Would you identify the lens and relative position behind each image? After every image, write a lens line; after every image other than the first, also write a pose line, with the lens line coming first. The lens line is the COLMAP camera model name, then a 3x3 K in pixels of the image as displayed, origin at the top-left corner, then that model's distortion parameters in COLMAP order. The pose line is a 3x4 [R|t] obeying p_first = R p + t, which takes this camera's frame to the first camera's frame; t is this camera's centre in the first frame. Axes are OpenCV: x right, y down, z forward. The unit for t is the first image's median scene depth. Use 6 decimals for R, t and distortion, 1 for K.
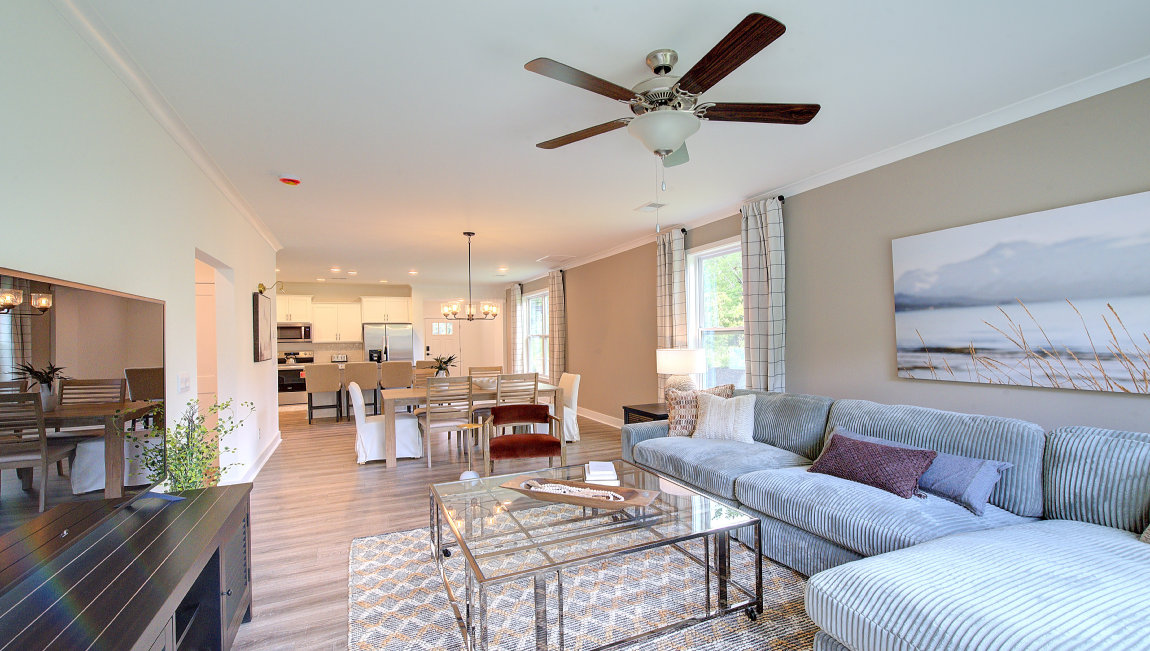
lens RADIAL K [[490.3, 0, 582.8], [0, 490.3, 333.2], [0, 0, 1]] dist [0.002067, 0.000335]
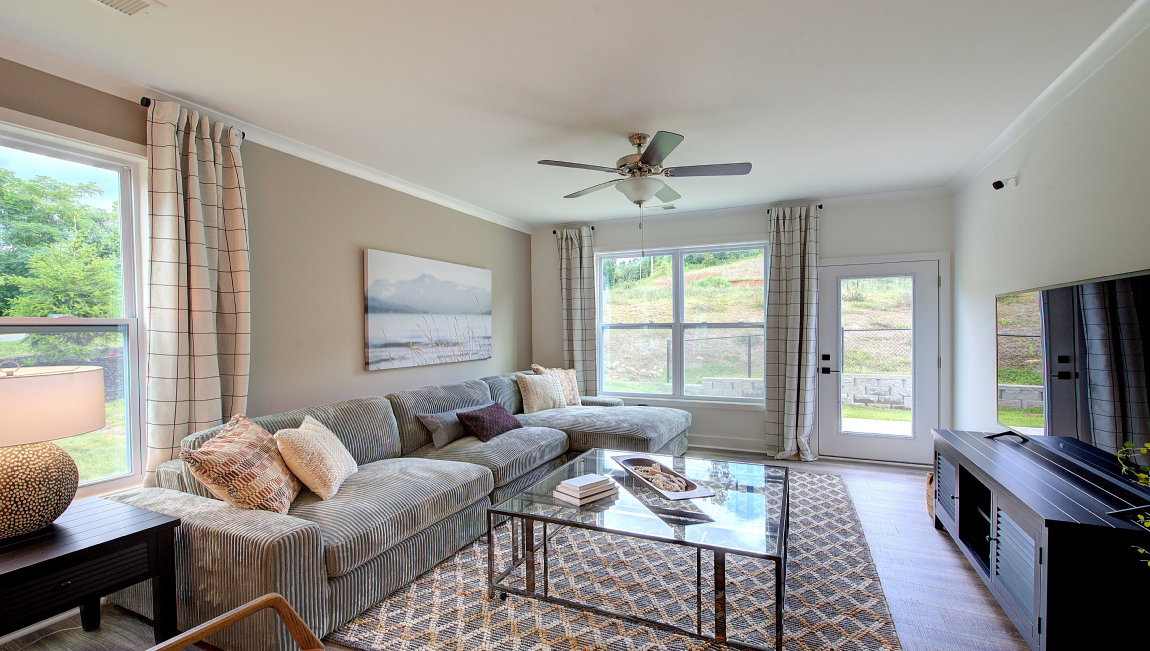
lens RADIAL K [[496.5, 0, 585.3], [0, 496.5, 333.1], [0, 0, 1]] dist [0.002107, 0.001190]
pose [[-0.660102, 0.011502, 0.751088, -0.608594], [0.010436, 0.999927, -0.006140, 0.017125], [-0.751103, 0.003785, -0.660174, 1.543210]]
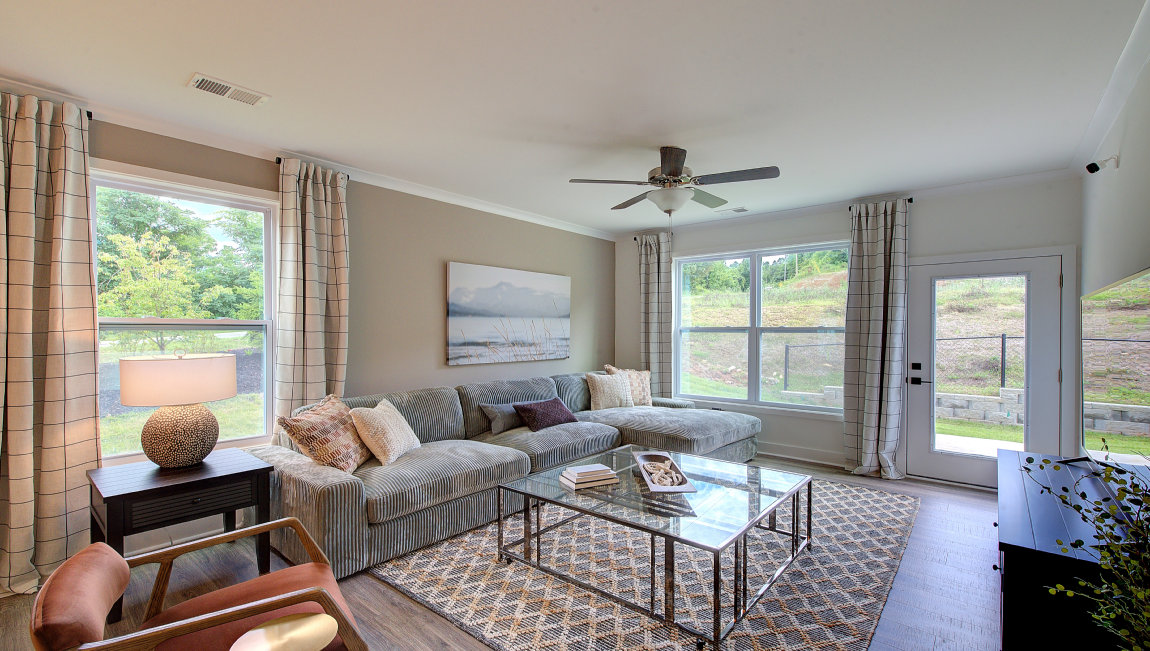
lens RADIAL K [[496.5, 0, 585.3], [0, 496.5, 333.1], [0, 0, 1]] dist [0.002107, 0.001190]
pose [[-0.429287, 0.009255, 0.903121, -0.817846], [-0.004818, 0.999910, -0.012537, 0.019354], [-0.903155, -0.009733, -0.429203, 1.392520]]
